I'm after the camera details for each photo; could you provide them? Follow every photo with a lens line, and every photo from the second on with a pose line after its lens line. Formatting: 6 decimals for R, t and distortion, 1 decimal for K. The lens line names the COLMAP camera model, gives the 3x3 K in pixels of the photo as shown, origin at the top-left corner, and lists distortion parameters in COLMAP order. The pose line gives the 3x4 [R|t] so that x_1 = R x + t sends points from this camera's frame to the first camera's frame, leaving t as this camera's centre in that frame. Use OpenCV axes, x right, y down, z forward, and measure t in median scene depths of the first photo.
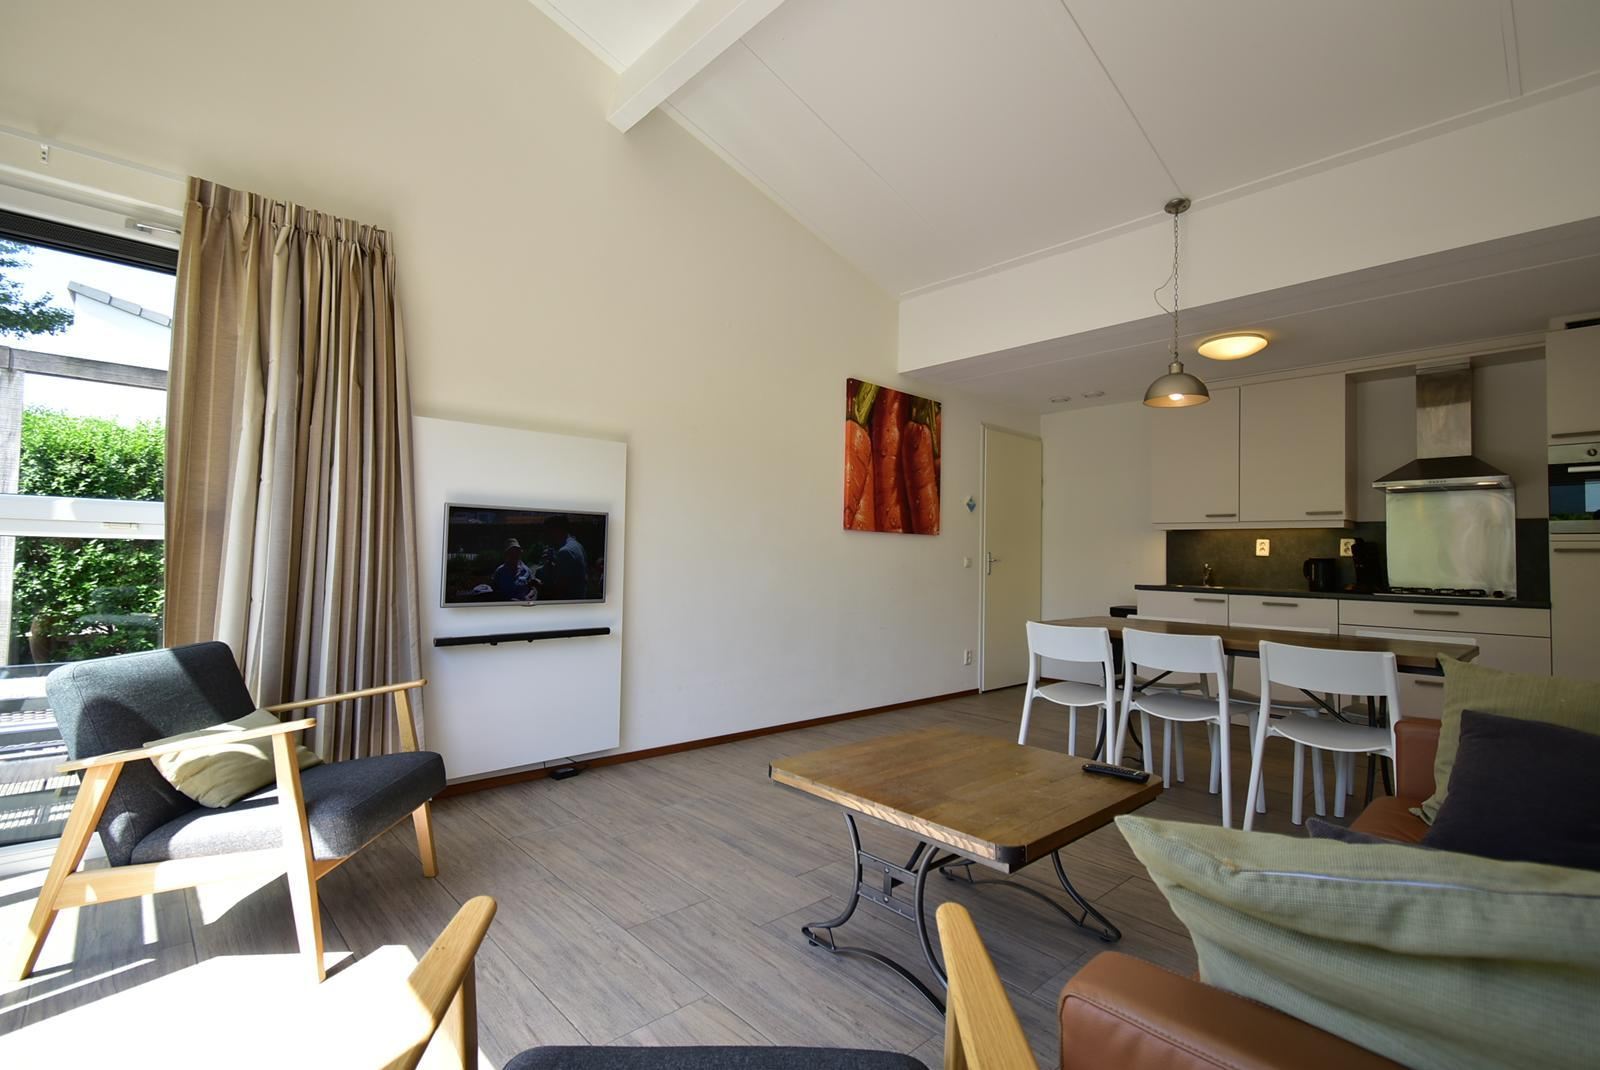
lens RADIAL K [[724.8, 0, 797.3], [0, 724.8, 531.3], [0, 0, 1]] dist [0.003495, -0.001061]
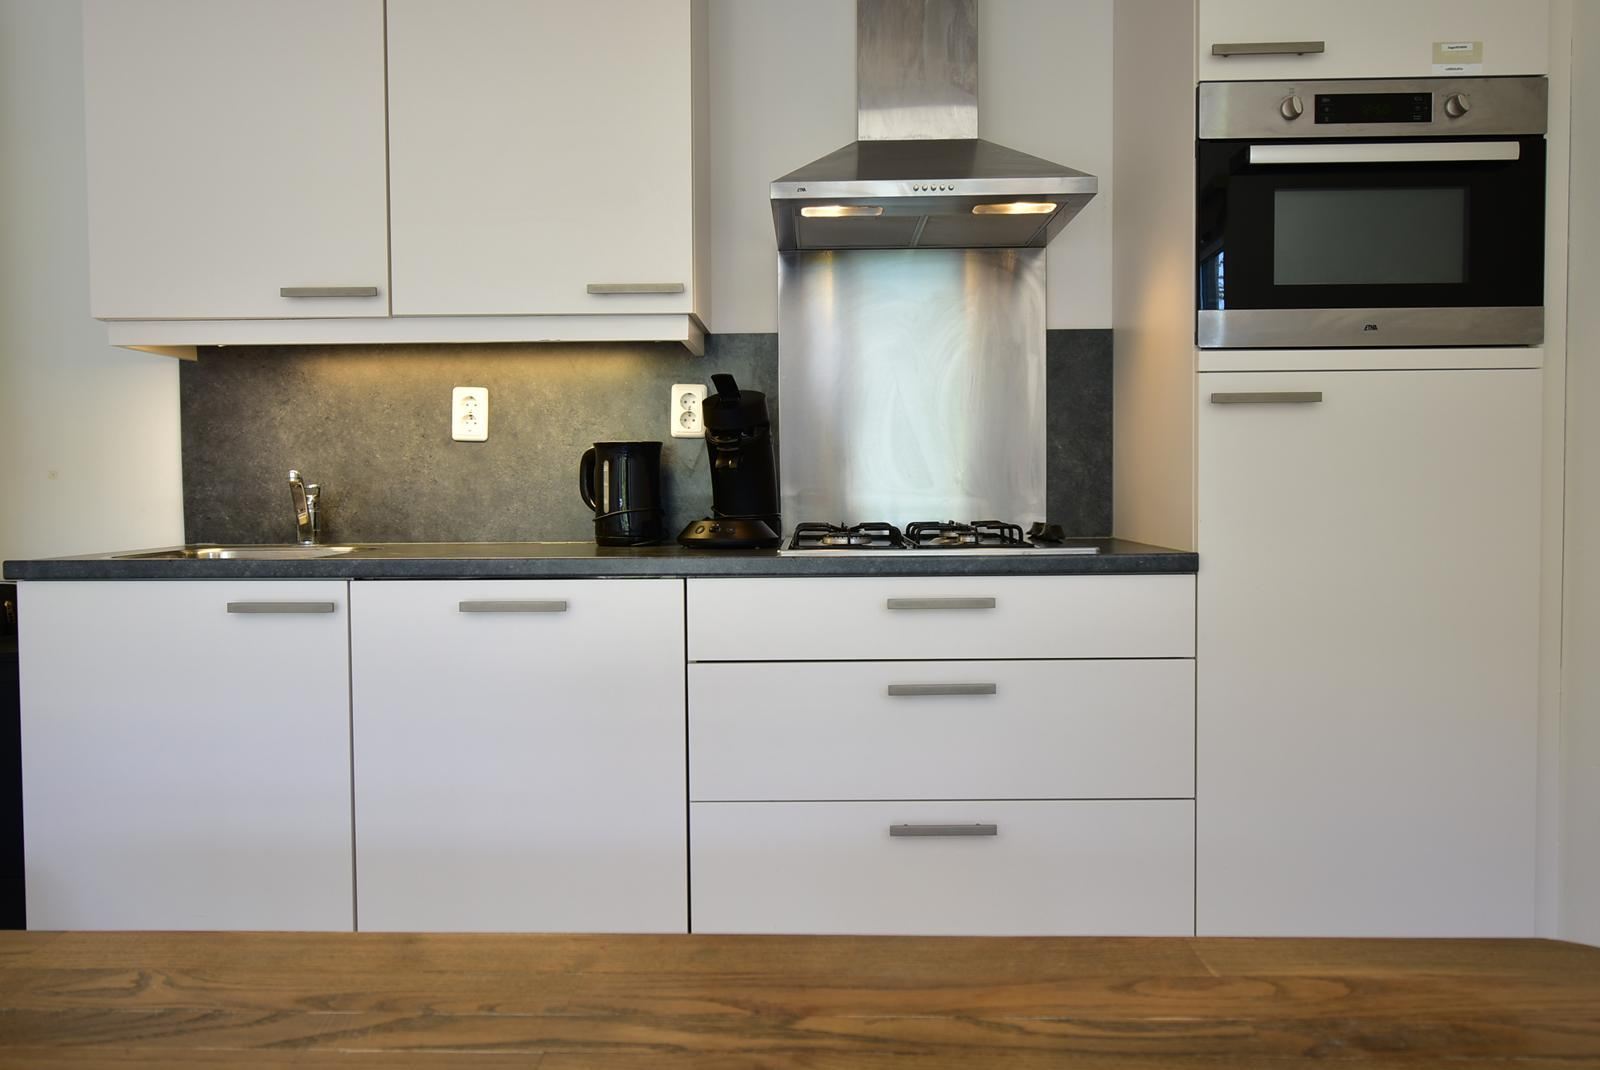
lens RADIAL K [[1171.4, 0, 800.0], [0, 1171.4, 535.0], [0, 0, 1]] dist [0.002254, 0.001833]
pose [[0.691280, -0.058790, 0.720191, 0.421762], [-0.004368, 0.996326, 0.085525, 0.034841], [-0.722574, -0.062267, 0.688484, 0.617910]]
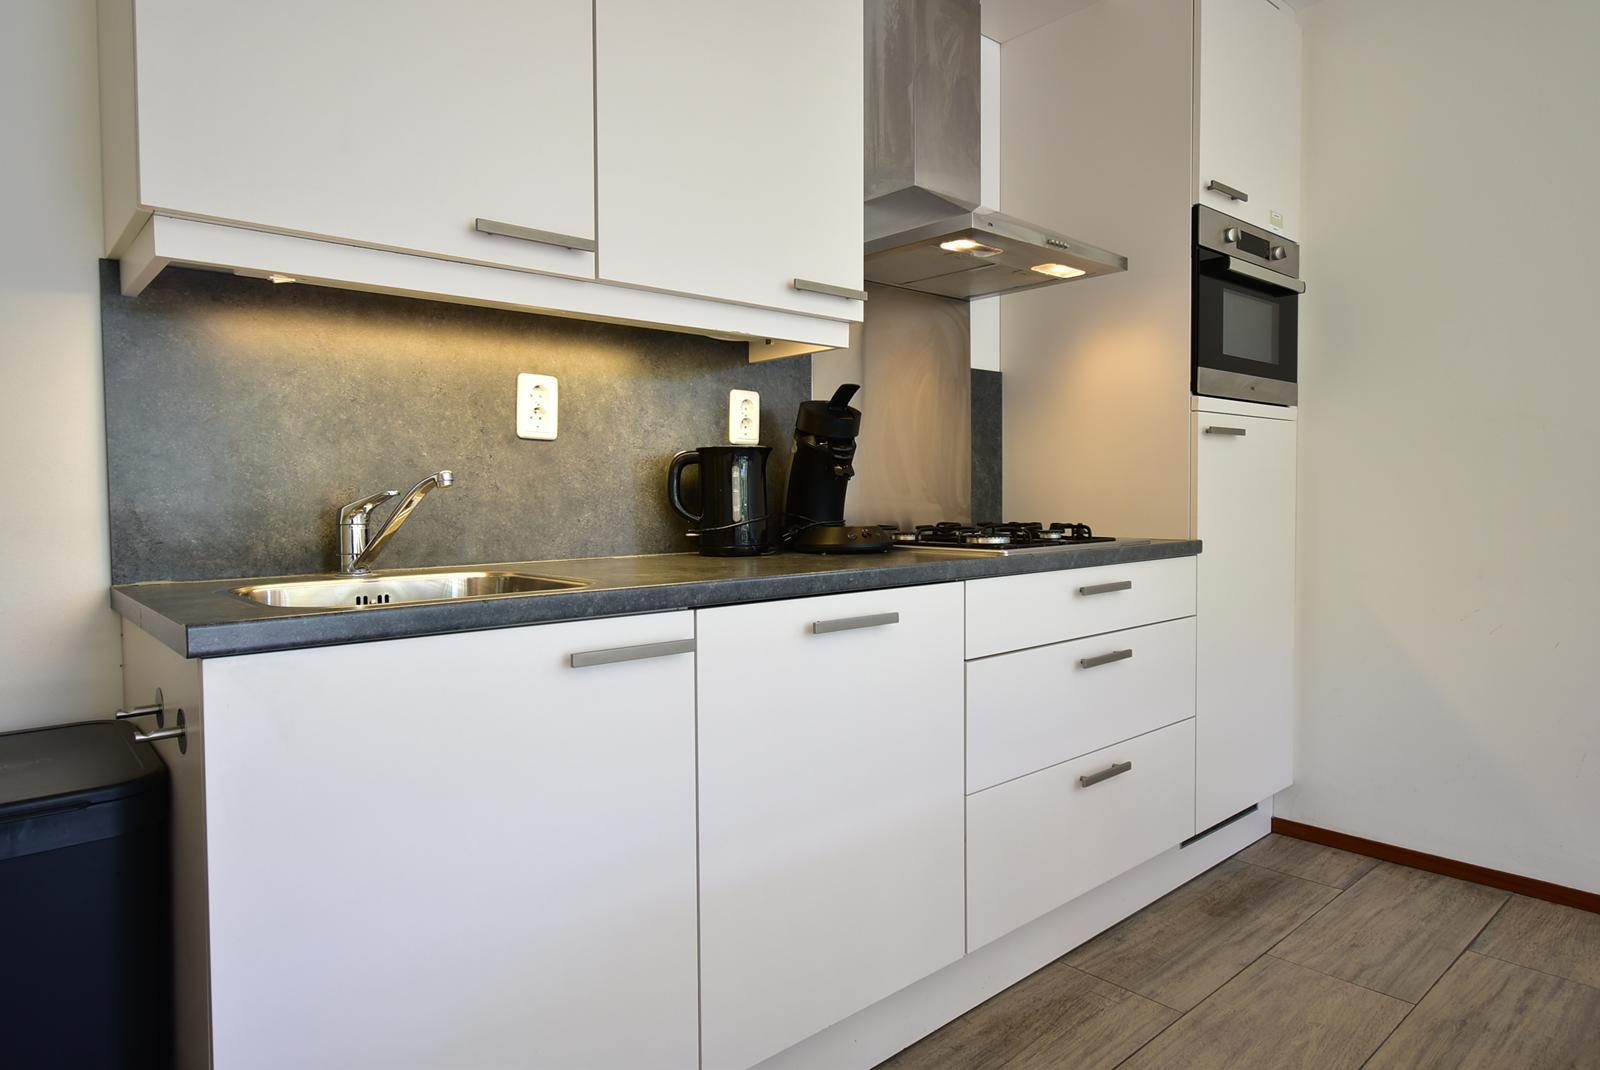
lens RADIAL K [[956.2, 0, 800.0], [0, 956.2, 535.0], [0, 0, 1]] dist [-0.000471, 0.000023]
pose [[0.018081, -0.066202, 0.997642, 0.336130], [-0.029270, 0.997343, 0.066713, 0.048589], [-0.999408, -0.030407, 0.016096, 1.017488]]
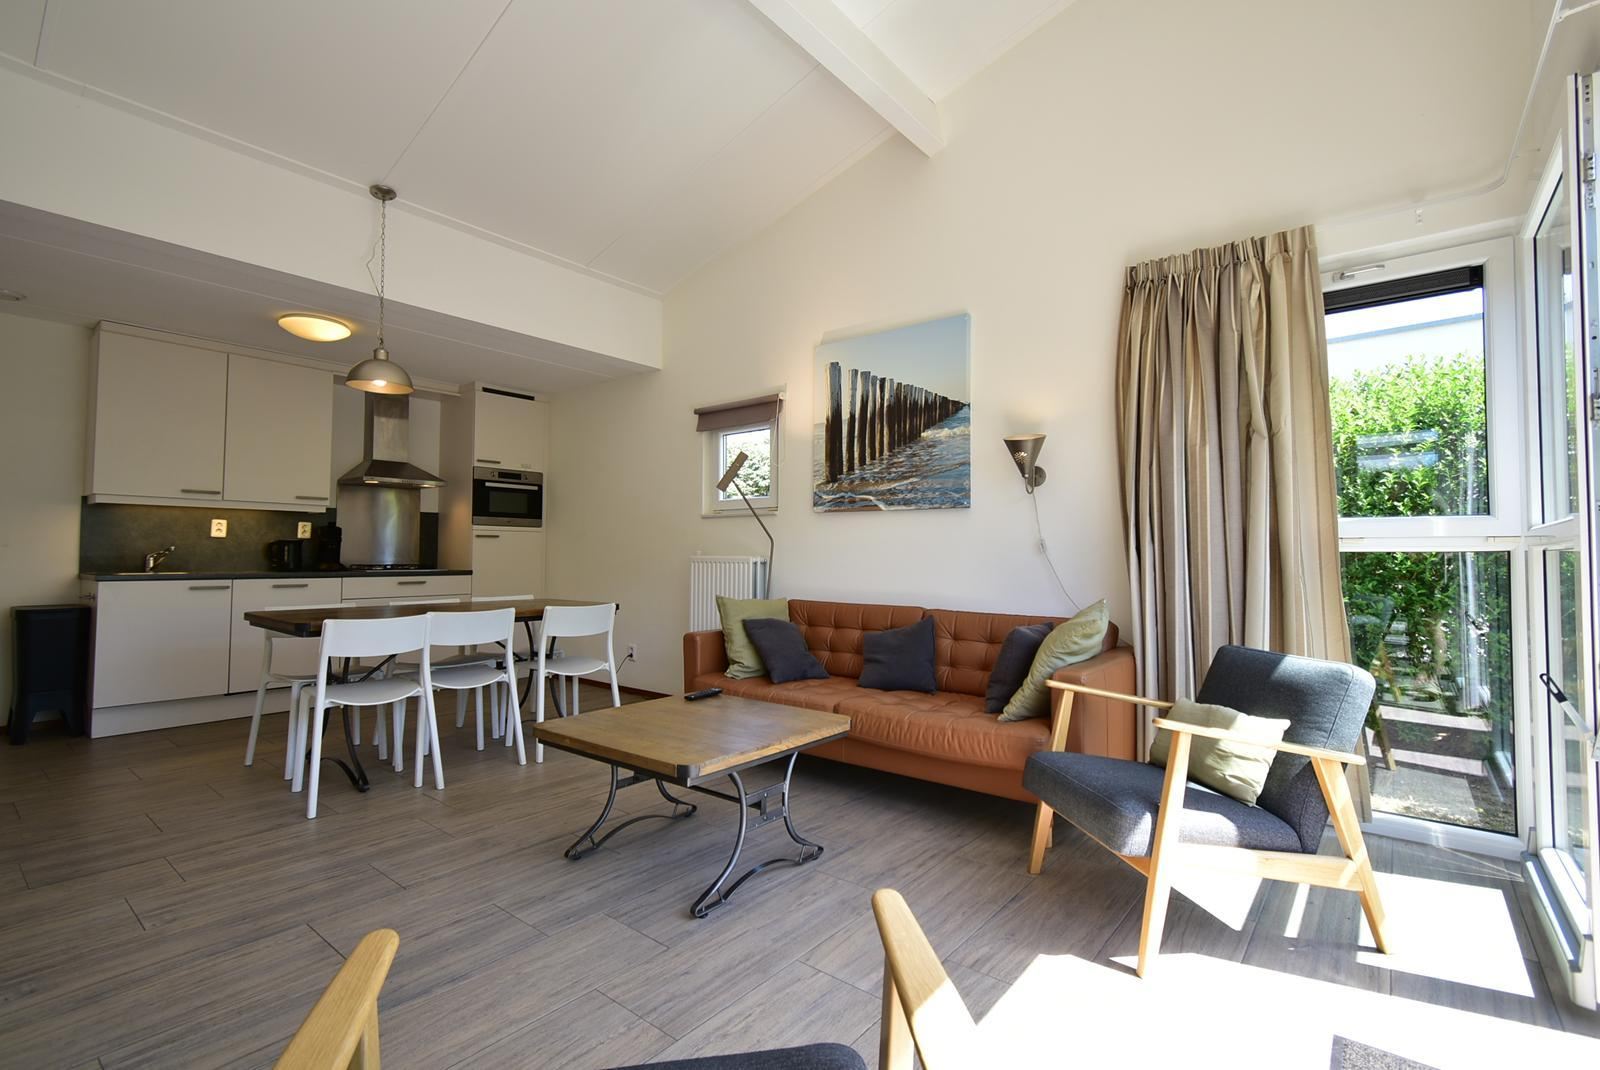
lens RADIAL K [[729.2, 0, 806.4], [0, 729.2, 532.2], [0, 0, 1]] dist [0.001826, -0.001034]
pose [[-0.150130, 0.009340, 0.988622, -0.452707], [-0.045872, 0.998813, -0.016402, 0.009265], [-0.987601, -0.047813, -0.149524, 0.445927]]
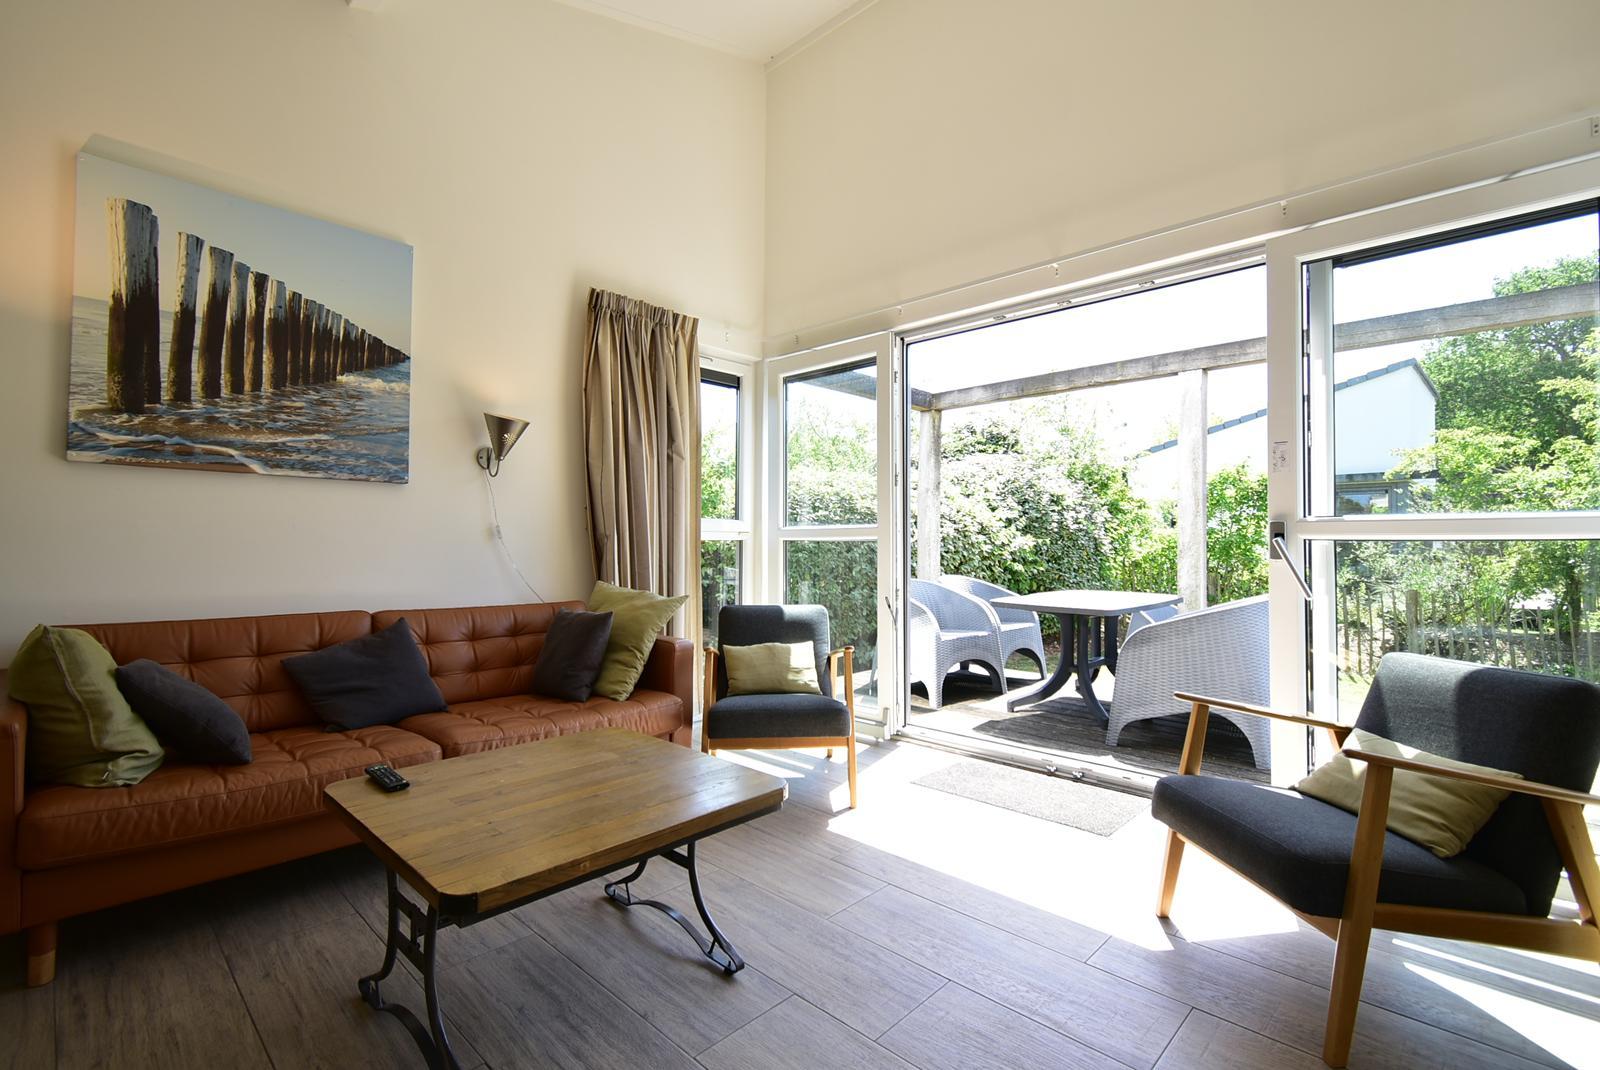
lens RADIAL K [[724.8, 0, 797.3], [0, 724.8, 531.3], [0, 0, 1]] dist [0.003495, -0.001061]
pose [[-0.997415, -0.029873, -0.065350, 0.003501], [-0.026021, 0.997917, -0.059023, 0.033210], [0.066977, -0.057170, -0.996115, 0.825598]]
